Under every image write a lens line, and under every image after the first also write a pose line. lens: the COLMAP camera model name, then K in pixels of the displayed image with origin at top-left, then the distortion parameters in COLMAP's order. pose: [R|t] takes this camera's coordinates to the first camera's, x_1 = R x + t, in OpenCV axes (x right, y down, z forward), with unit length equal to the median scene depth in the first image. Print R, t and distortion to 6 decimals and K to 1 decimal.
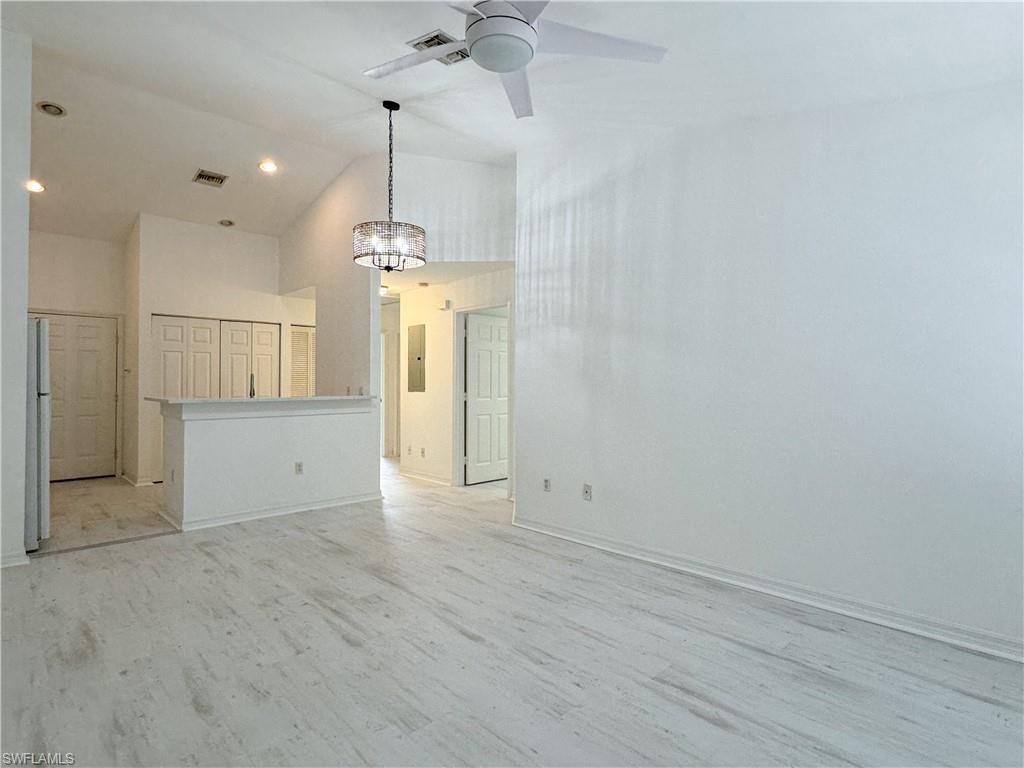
lens RADIAL K [[542.9, 0, 510.5], [0, 542.9, 375.7], [0, 0, 1]] dist [0.000594, 0.000780]
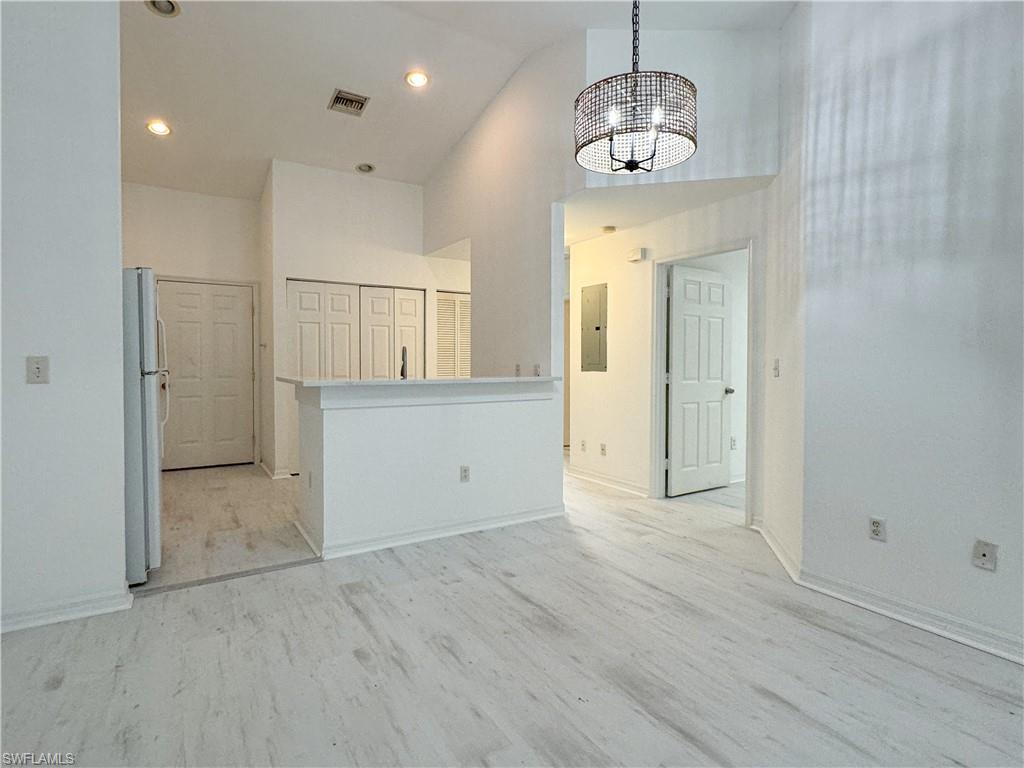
lens RADIAL K [[541.9, 0, 512.5], [0, 541.9, 374.2], [0, 0, 1]] dist [-0.001449, 0.000112]
pose [[0.979397, 0.006711, -0.201831, -0.200567], [0.000665, 0.999335, 0.036454, 0.008423], [0.201941, -0.035837, 0.978742, 0.333961]]
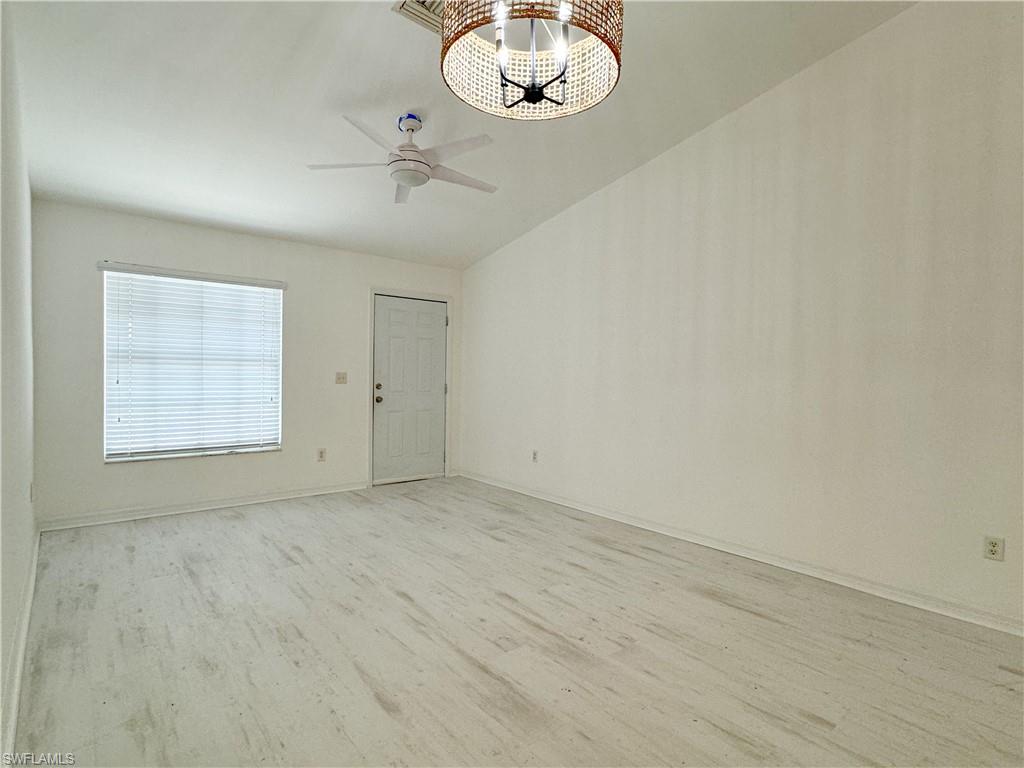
lens RADIAL K [[524.9, 0, 512.8], [0, 524.9, 387.1], [0, 0, 1]] dist [0.004963, 0.000290]
pose [[-0.998095, -0.020915, 0.058050, -0.204923], [-0.019890, 0.999637, 0.018181, 0.008892], [-0.058409, 0.016992, -0.998148, 1.204981]]
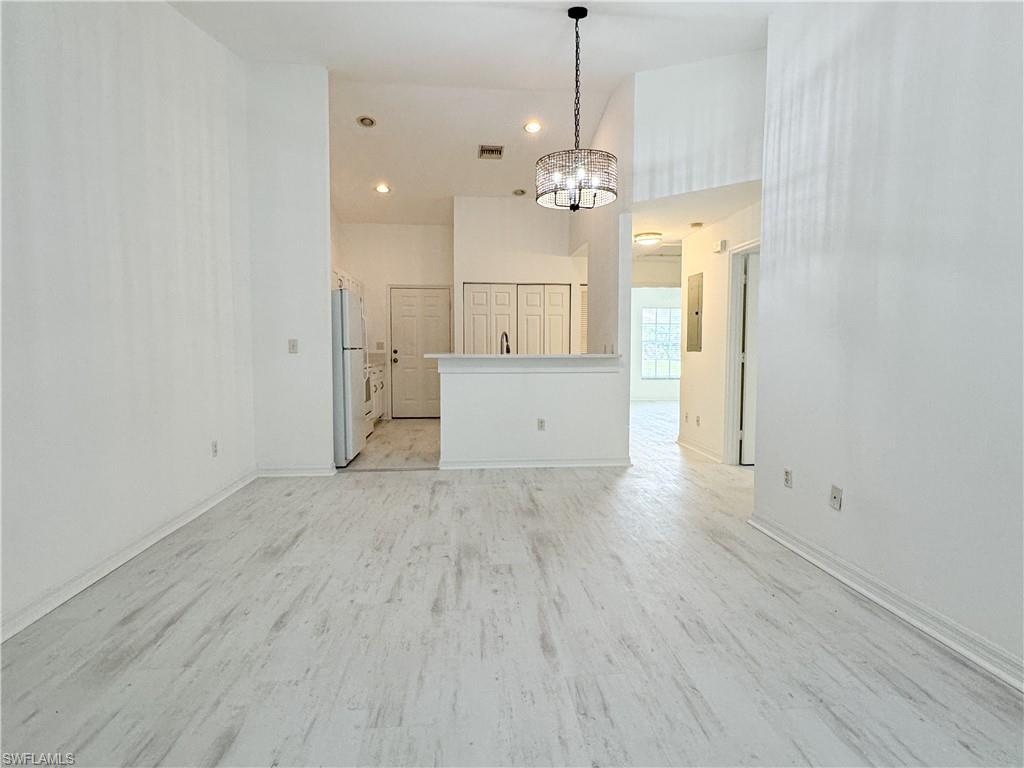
lens RADIAL K [[541.8, 0, 509.0], [0, 541.8, 376.3], [0, 0, 1]] dist [-0.000409, -0.000093]
pose [[0.779150, 0.036566, -0.625770, 0.218091], [0.007132, 0.997715, 0.067179, 0.013608], [0.626797, -0.056805, 0.777109, 0.206644]]
